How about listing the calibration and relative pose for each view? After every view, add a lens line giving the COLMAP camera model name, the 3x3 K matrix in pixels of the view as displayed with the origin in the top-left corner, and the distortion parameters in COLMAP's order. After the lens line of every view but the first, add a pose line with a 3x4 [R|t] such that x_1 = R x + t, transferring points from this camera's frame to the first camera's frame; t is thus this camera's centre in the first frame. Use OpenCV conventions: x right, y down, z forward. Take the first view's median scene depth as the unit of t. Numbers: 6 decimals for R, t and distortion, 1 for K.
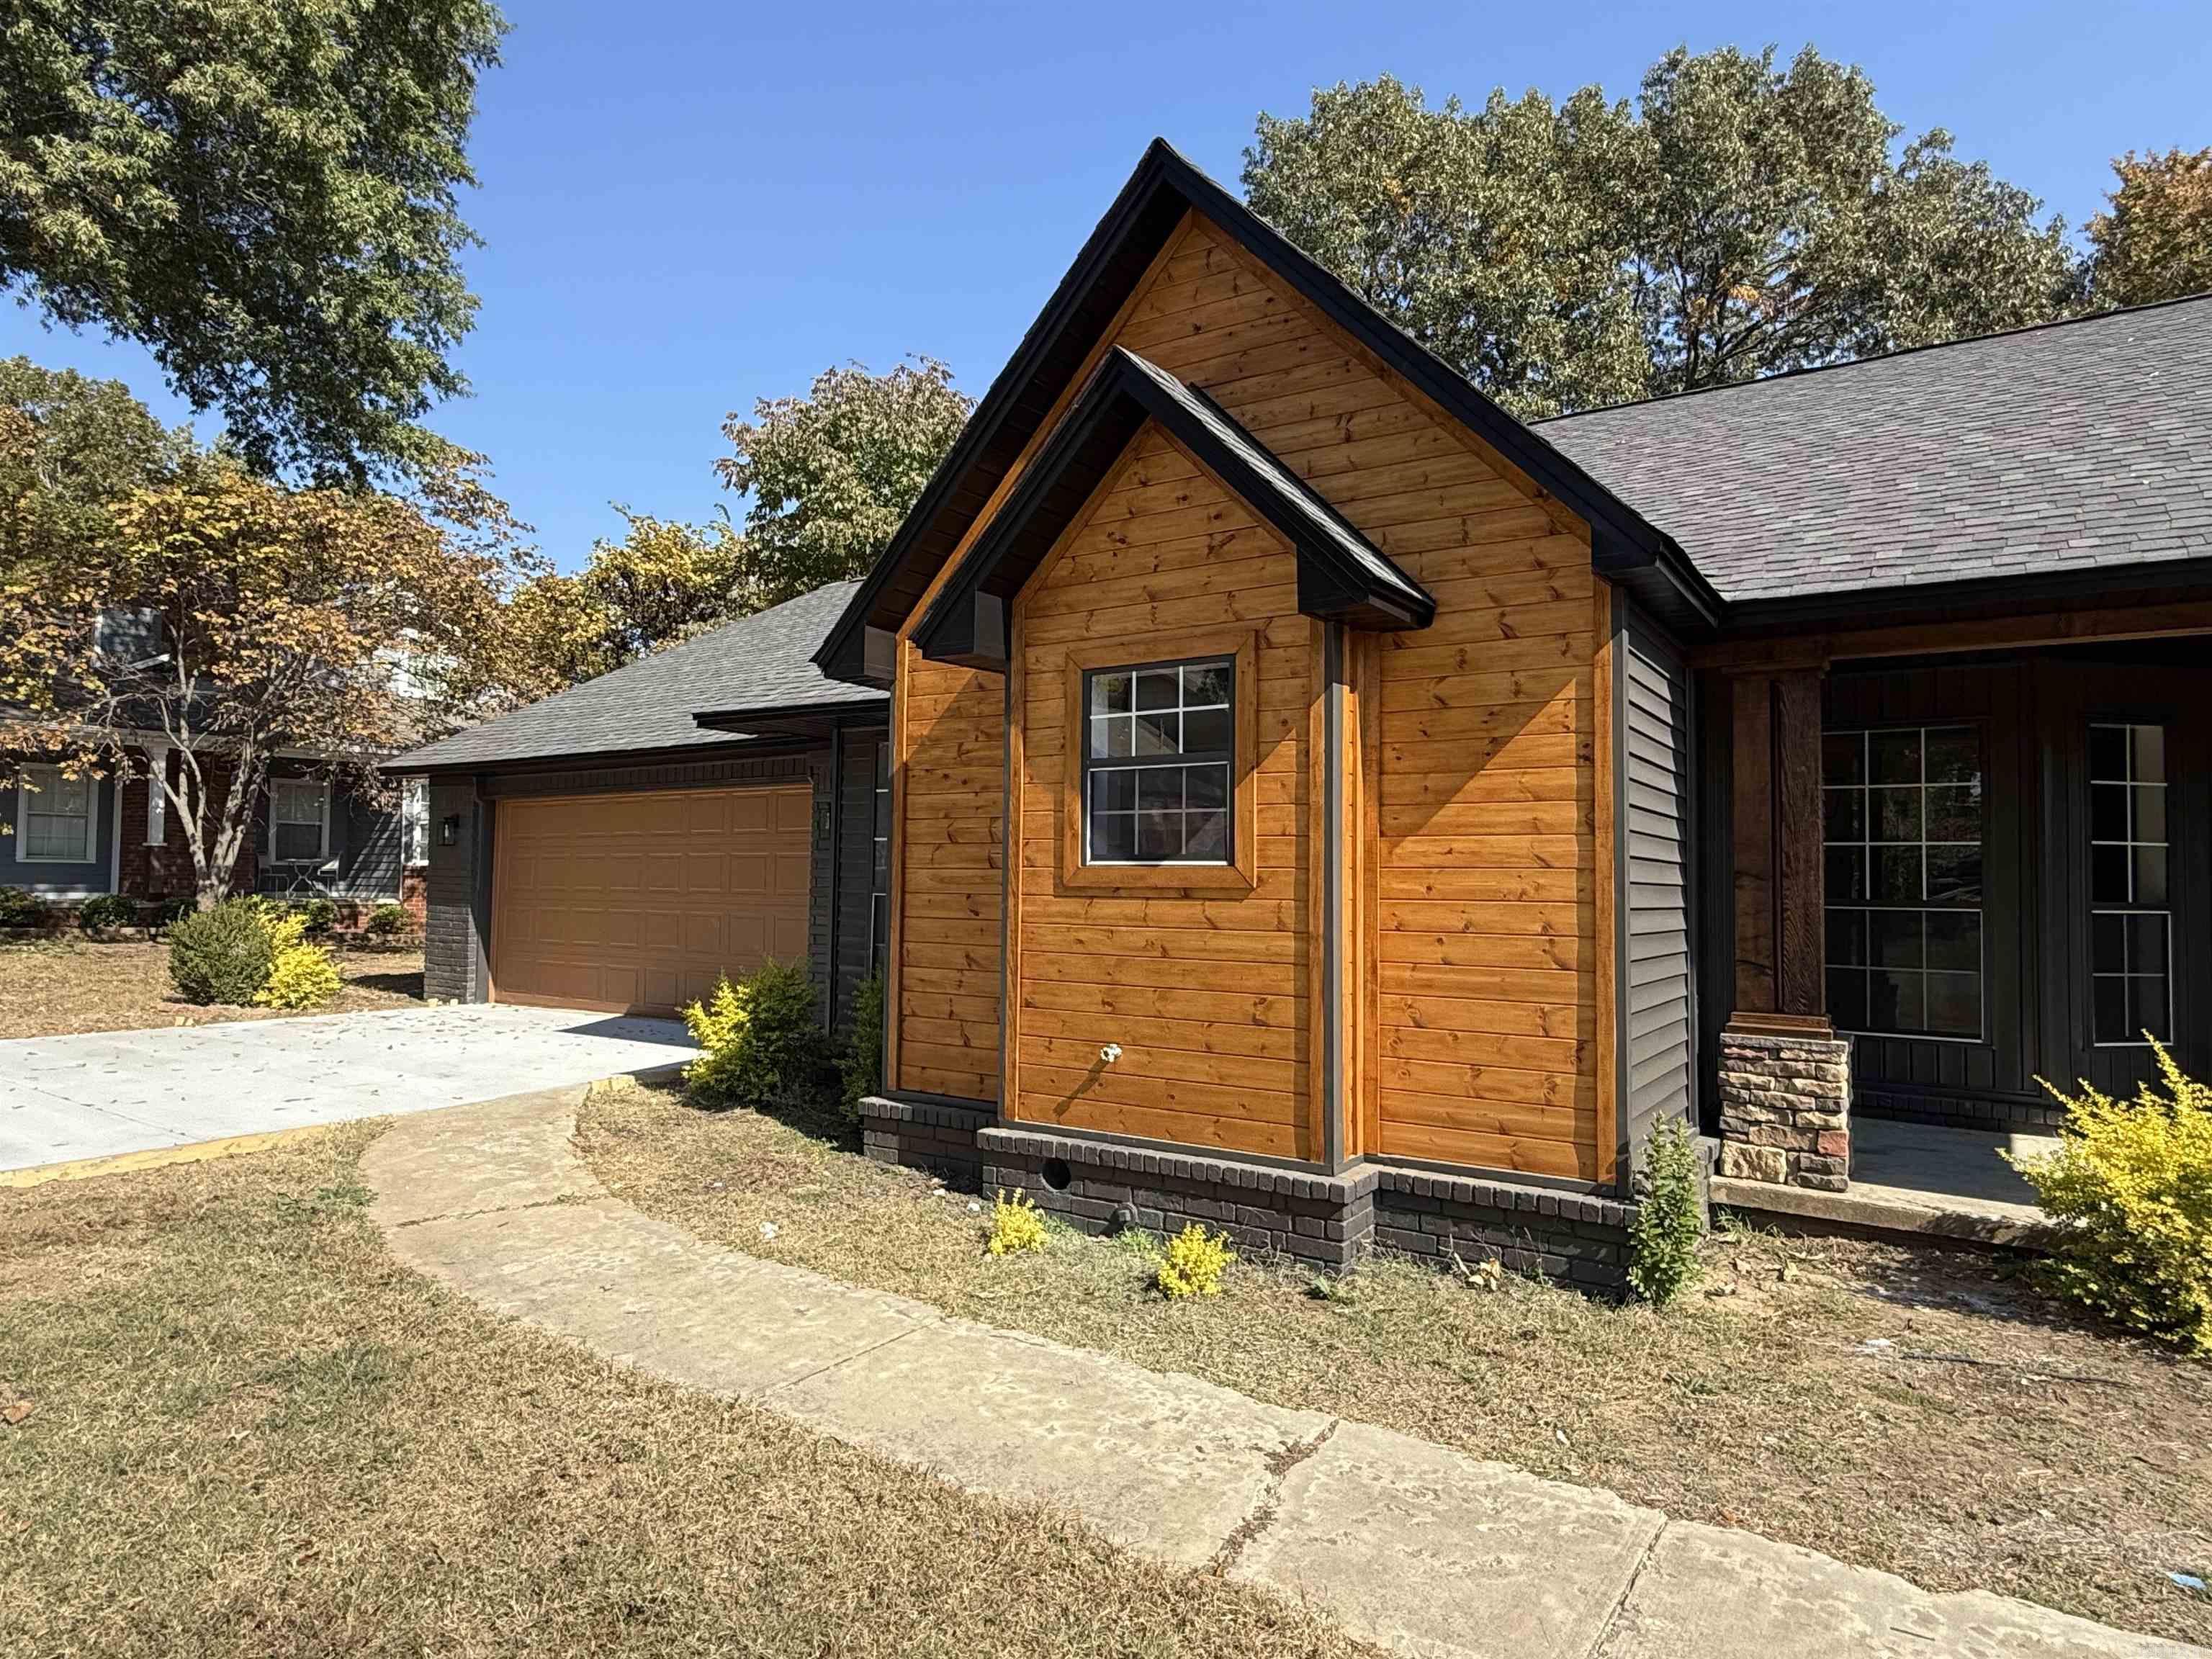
lens RADIAL K [[1288.0, 0, 1105.5], [0, 1288.0, 830.9], [0, 0, 1]] dist [-0.003096, 0.003011]
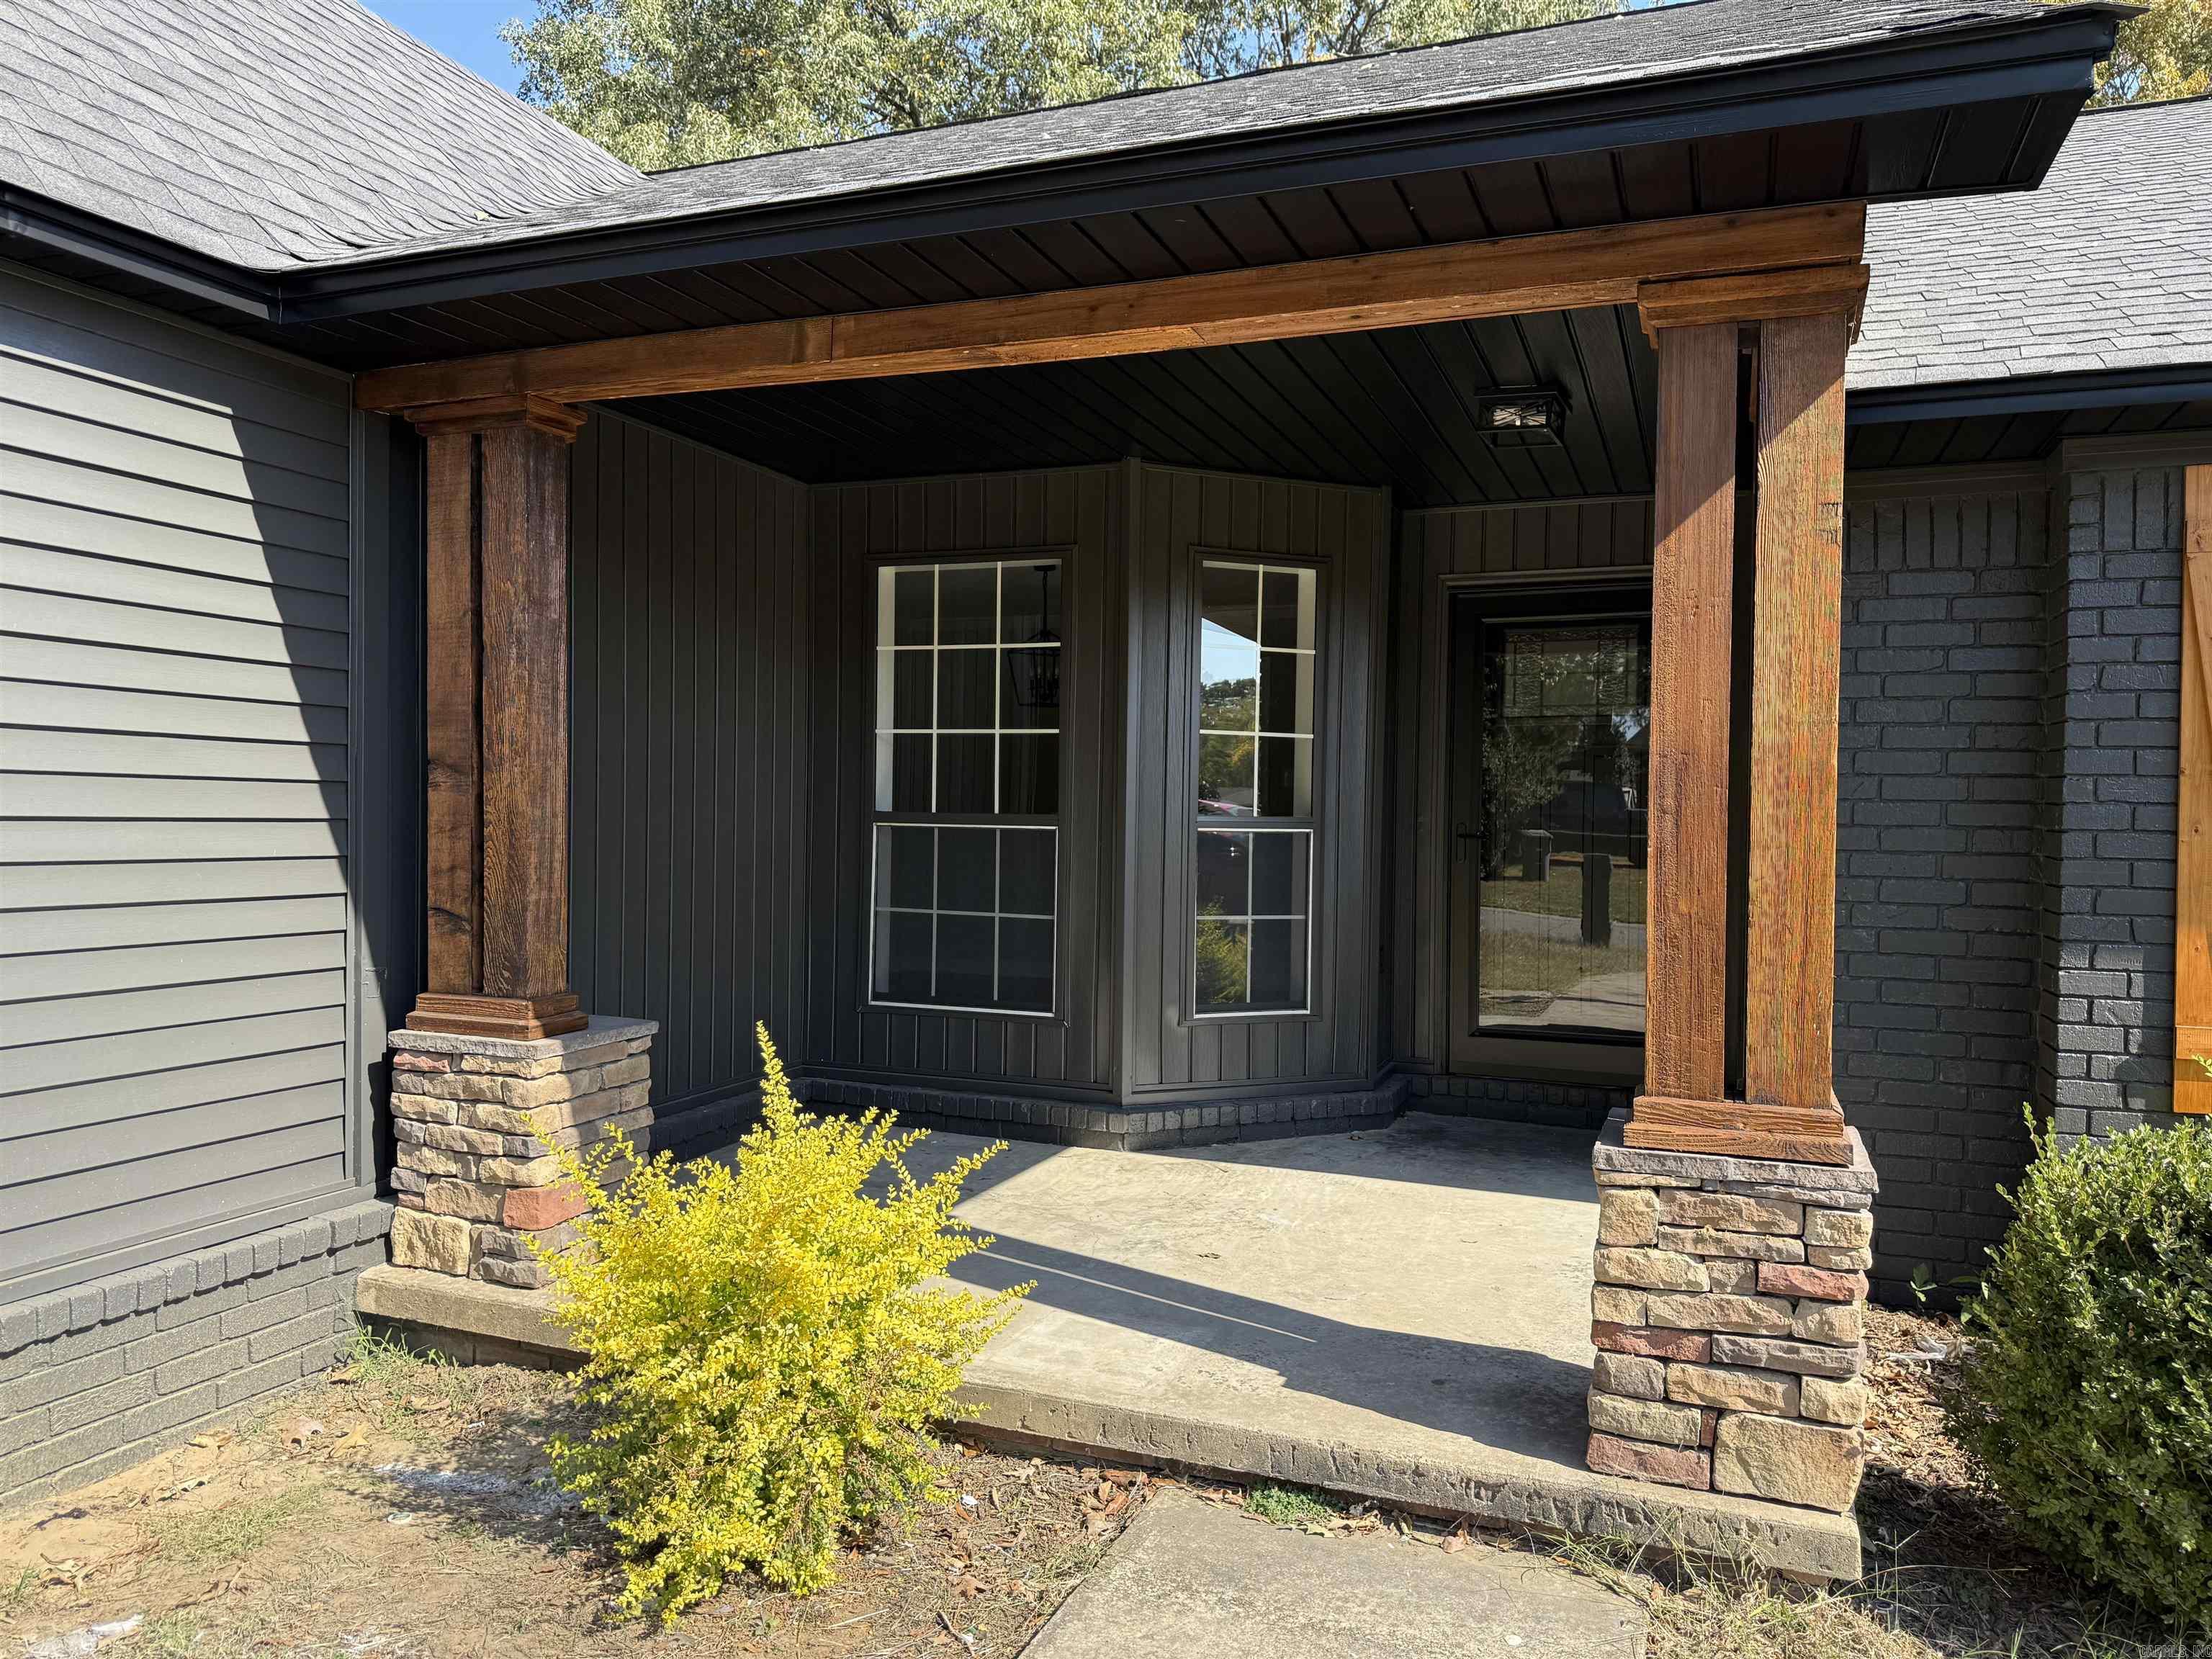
lens RADIAL K [[1563.9, 0, 1106.1], [0, 1563.9, 831.9], [0, 0, 1]] dist [-0.003767, -0.001102]
pose [[0.976193, 0.000420, 0.216901, 0.660211], [-0.011583, 0.998672, 0.050195, 0.025773], [-0.216592, -0.051513, 0.974902, 0.231374]]
